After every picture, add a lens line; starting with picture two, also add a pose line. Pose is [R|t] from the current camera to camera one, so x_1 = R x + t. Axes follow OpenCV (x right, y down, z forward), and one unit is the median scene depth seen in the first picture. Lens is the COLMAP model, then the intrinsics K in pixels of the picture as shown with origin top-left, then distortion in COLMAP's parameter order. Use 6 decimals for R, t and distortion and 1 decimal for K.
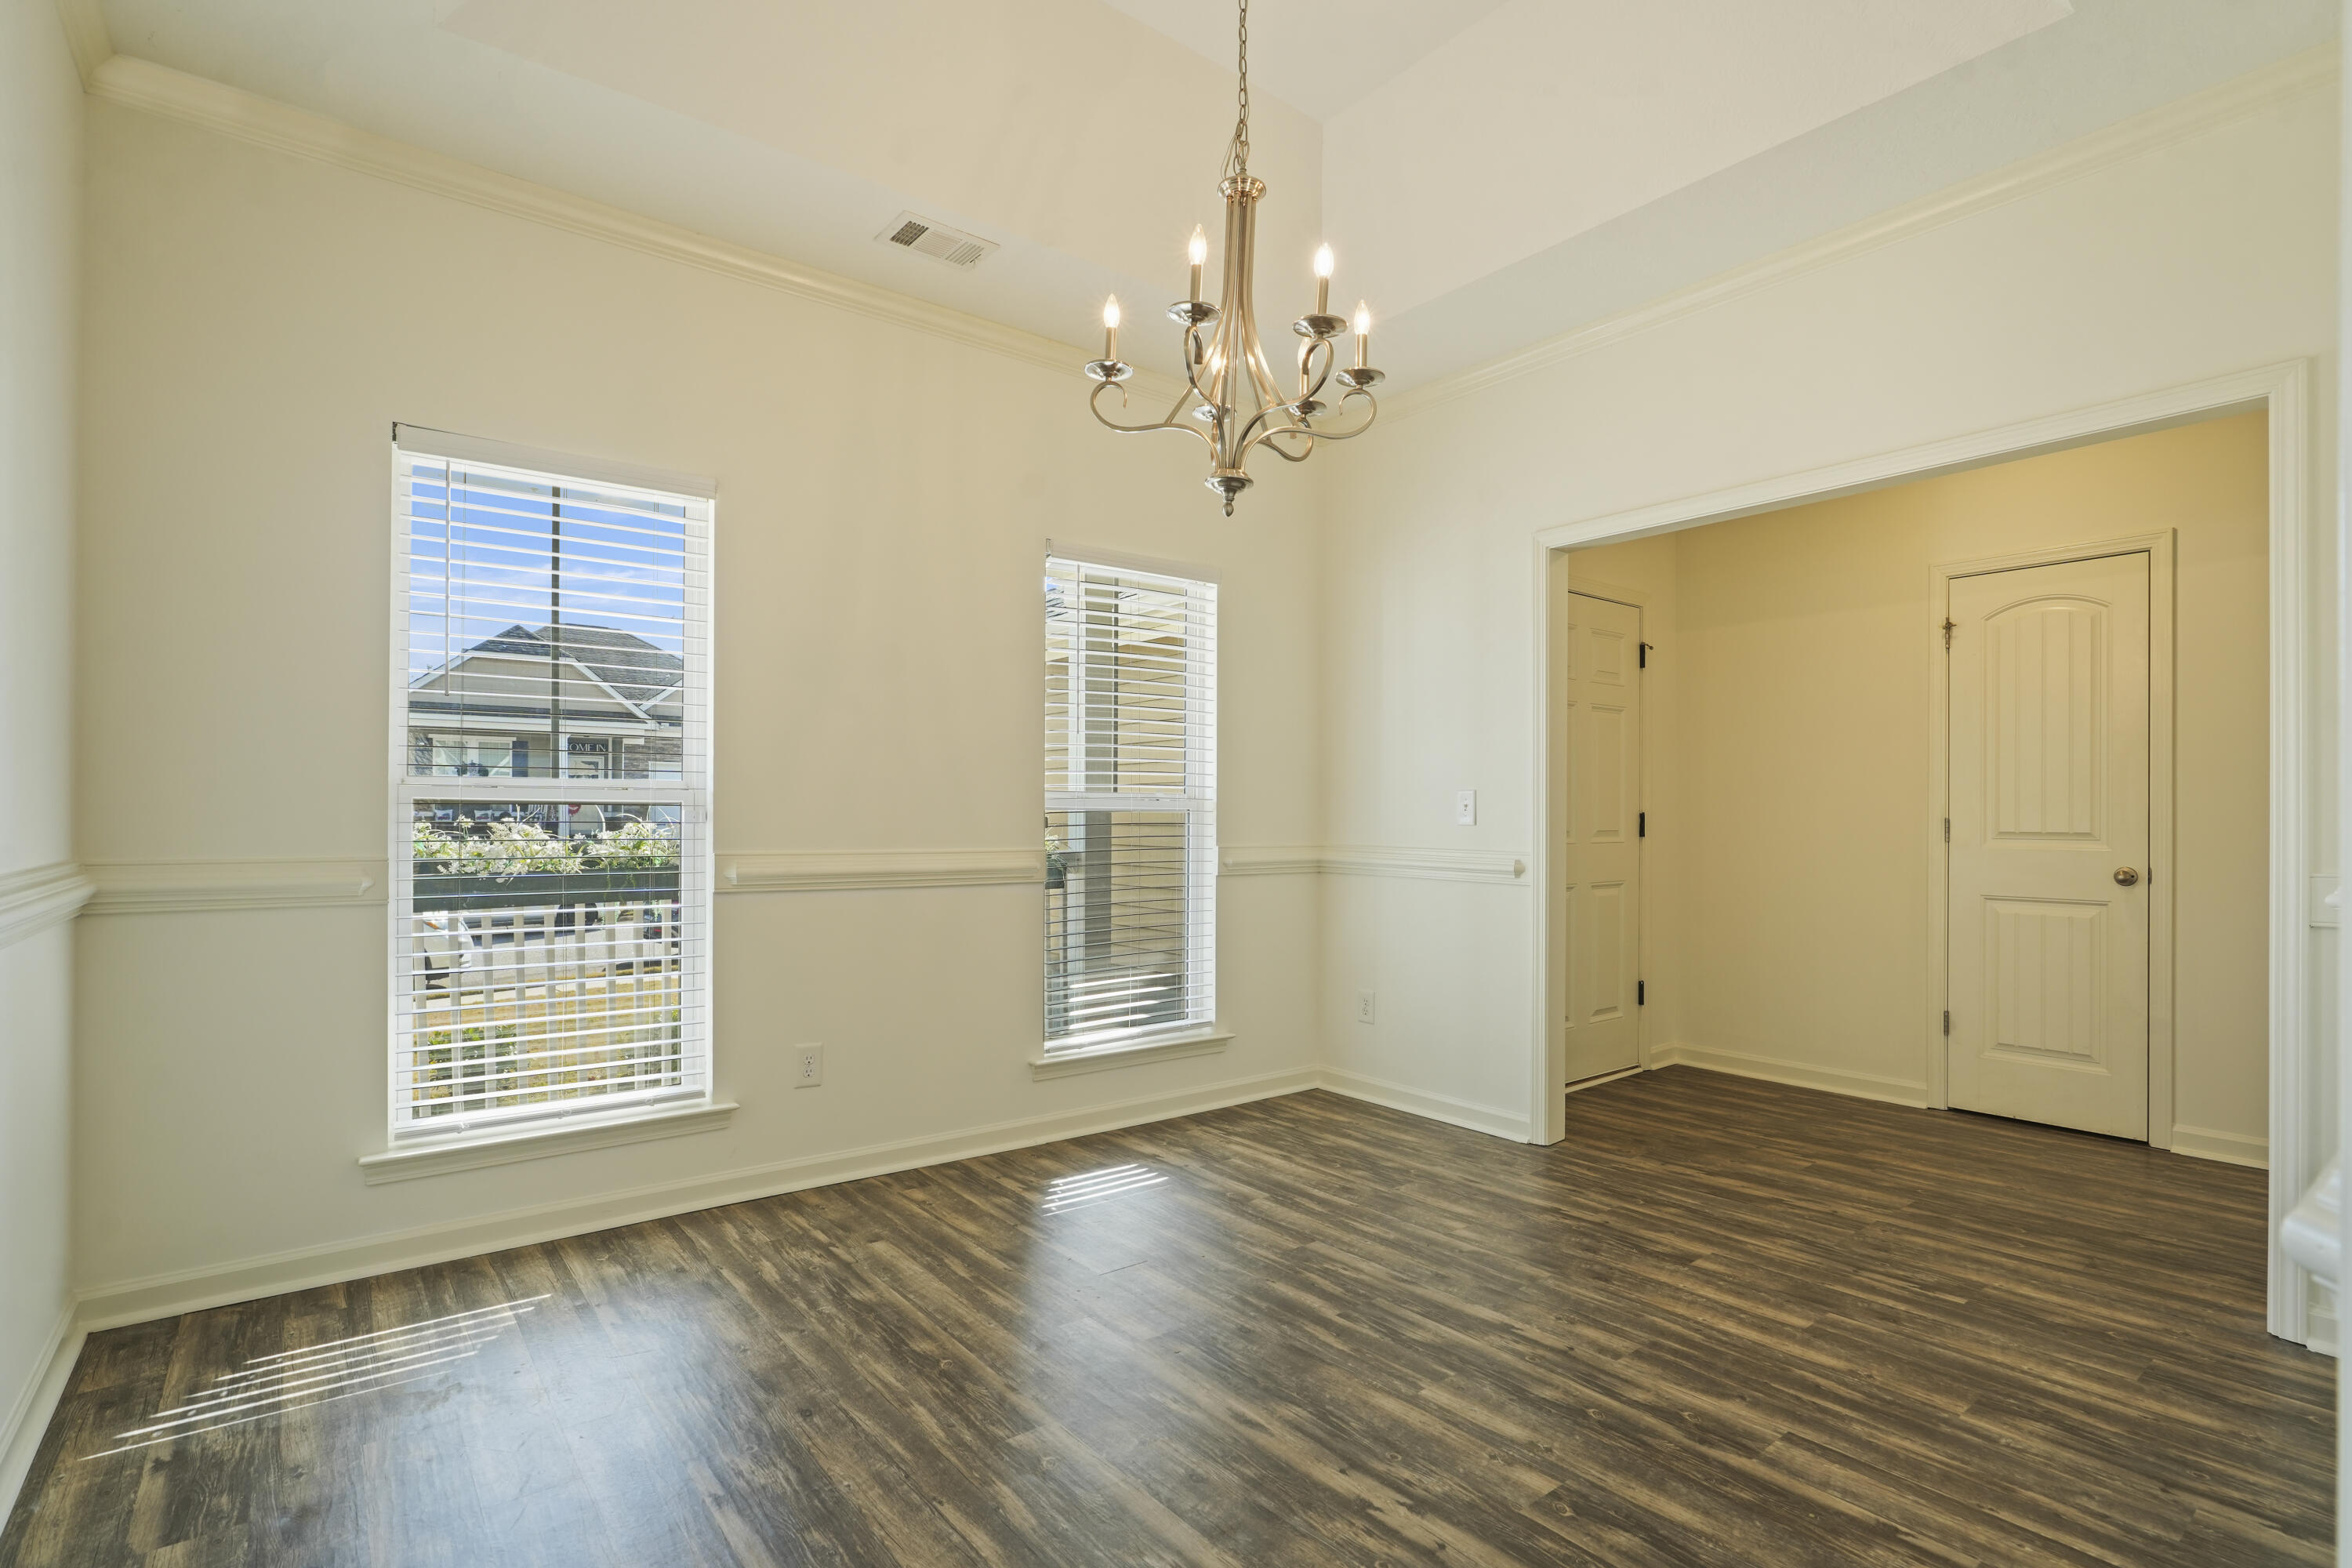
lens RADIAL K [[1119.5, 0, 1199.0], [0, 1119.5, 829.1], [0, 0, 1]] dist [-0.022809, 0.007038]
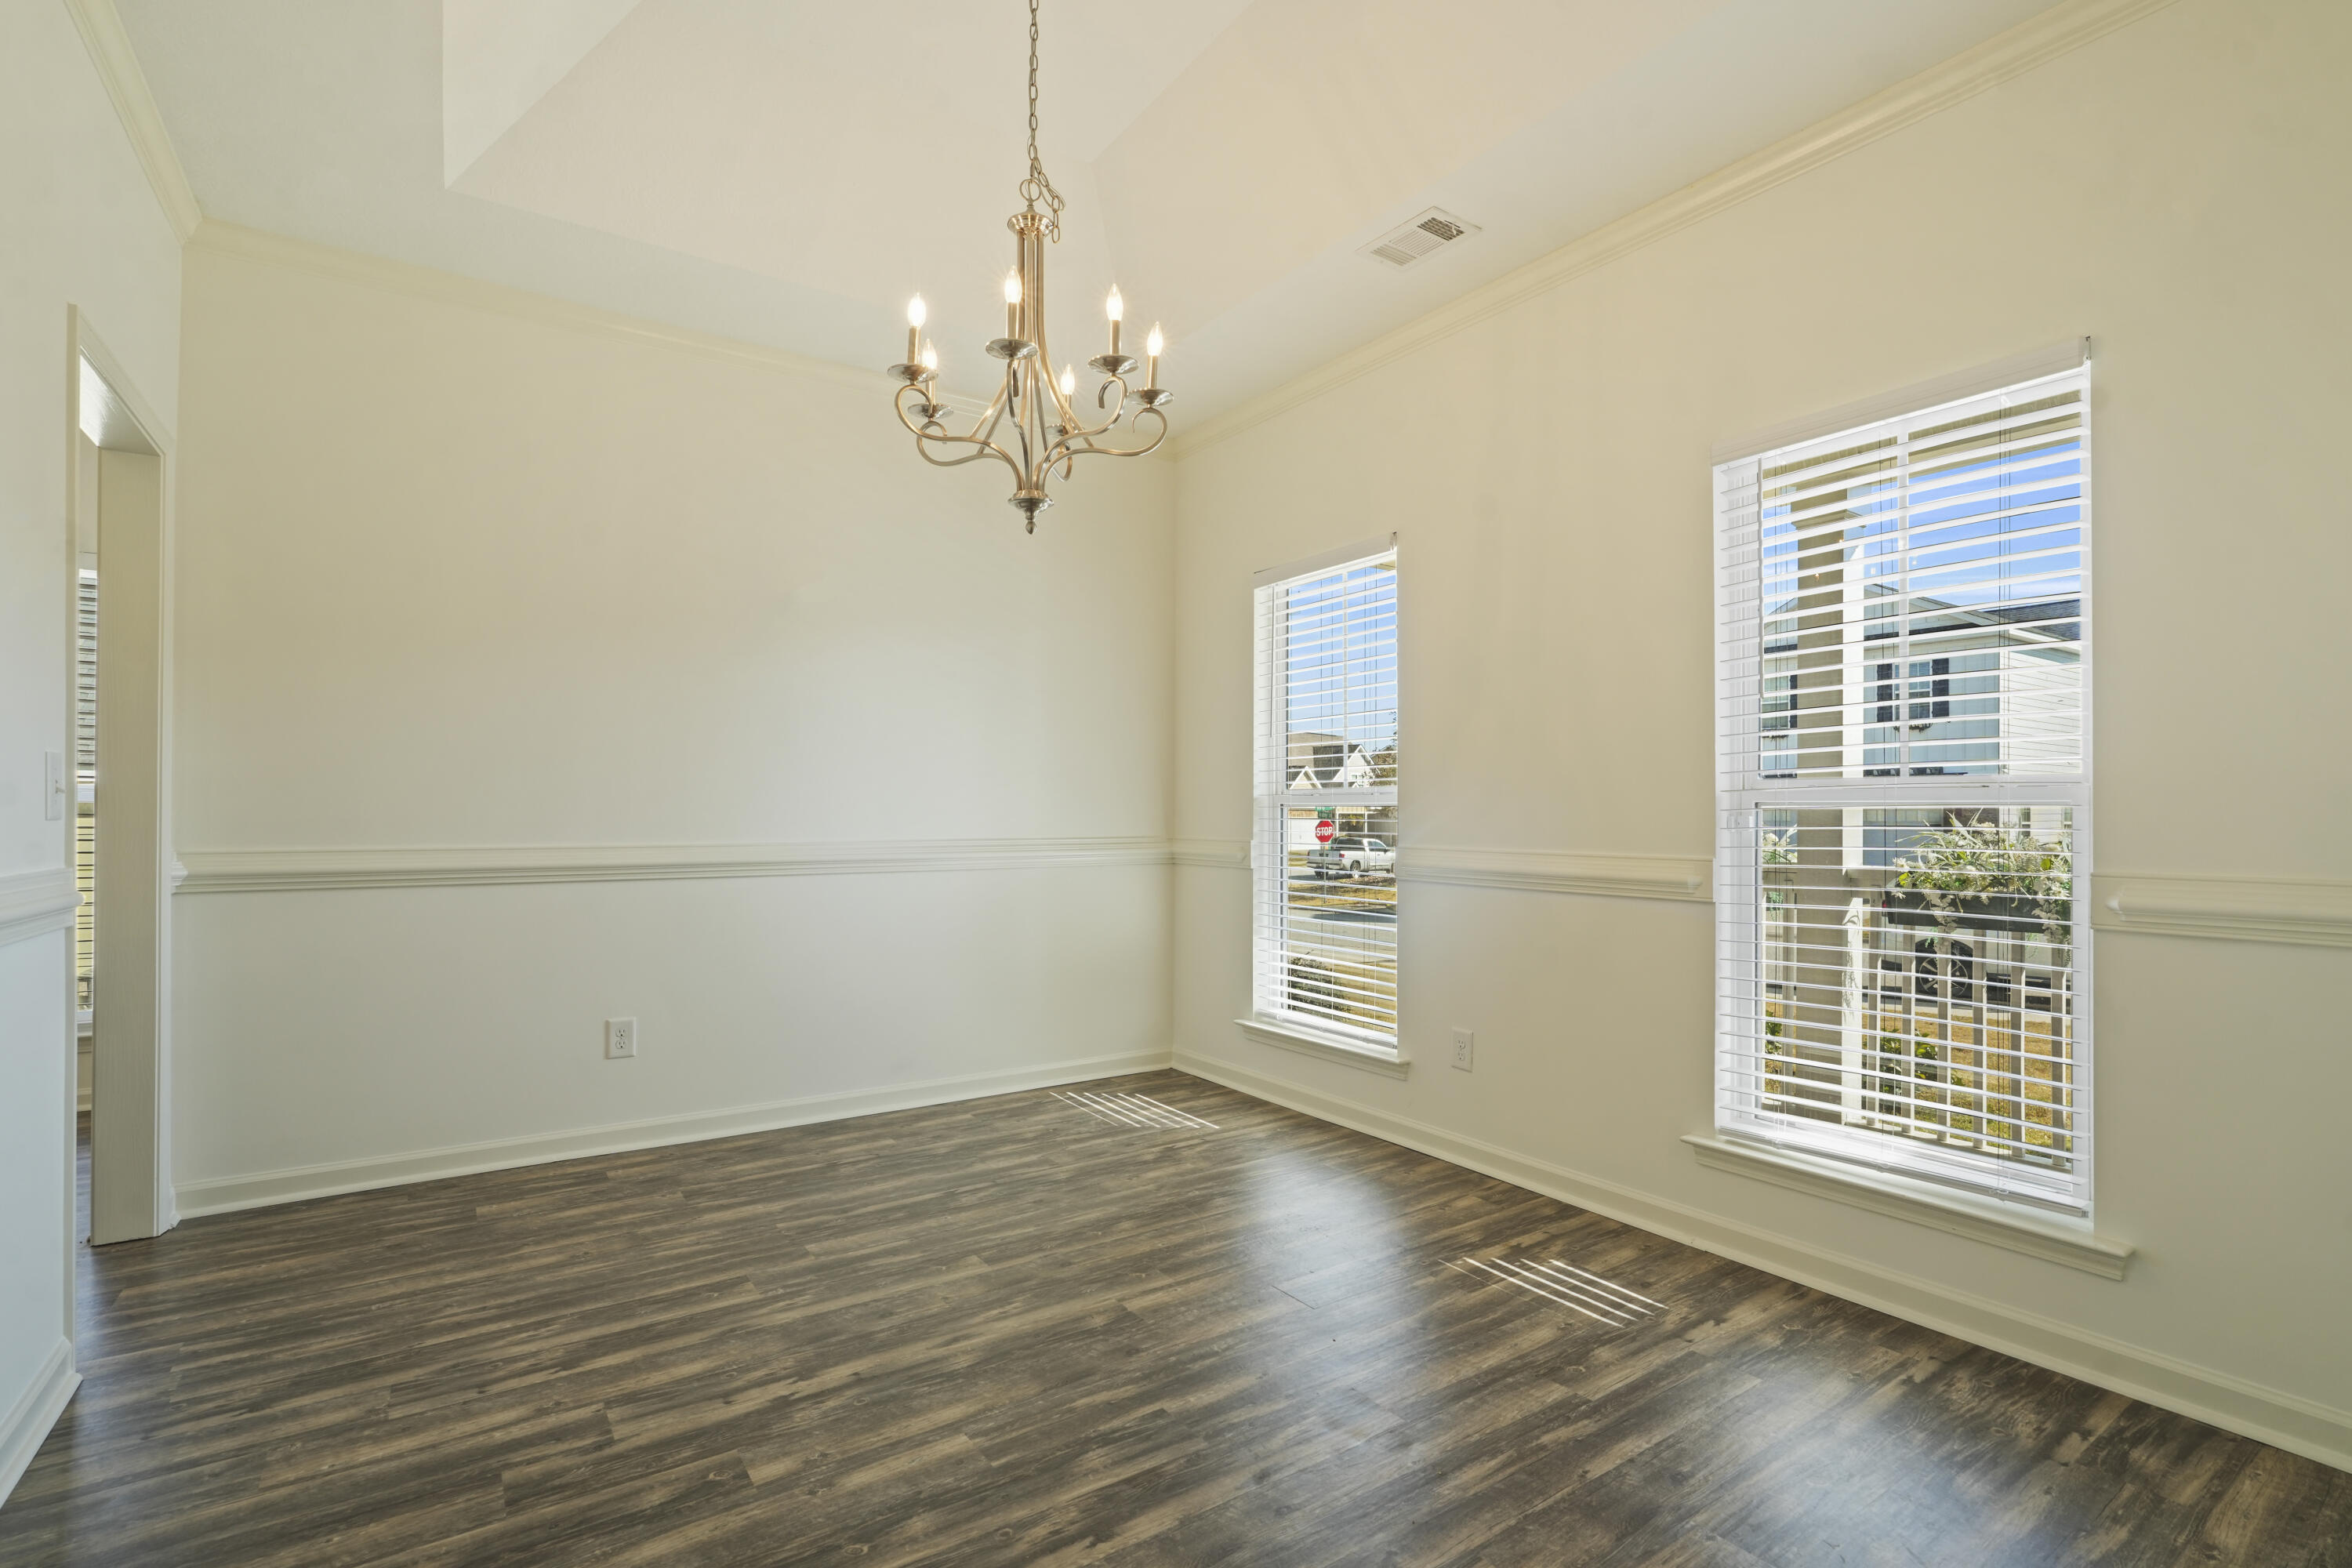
lens RADIAL K [[1119.5, 0, 1193.5], [0, 1119.5, 799.6], [0, 0, 1]] dist [-0.022809, 0.007038]
pose [[-0.085829, -0.020279, -0.996103, 0.987087], [-0.010430, 0.999756, -0.019455, -0.000040], [0.996255, 0.008720, -0.086020, 1.129689]]
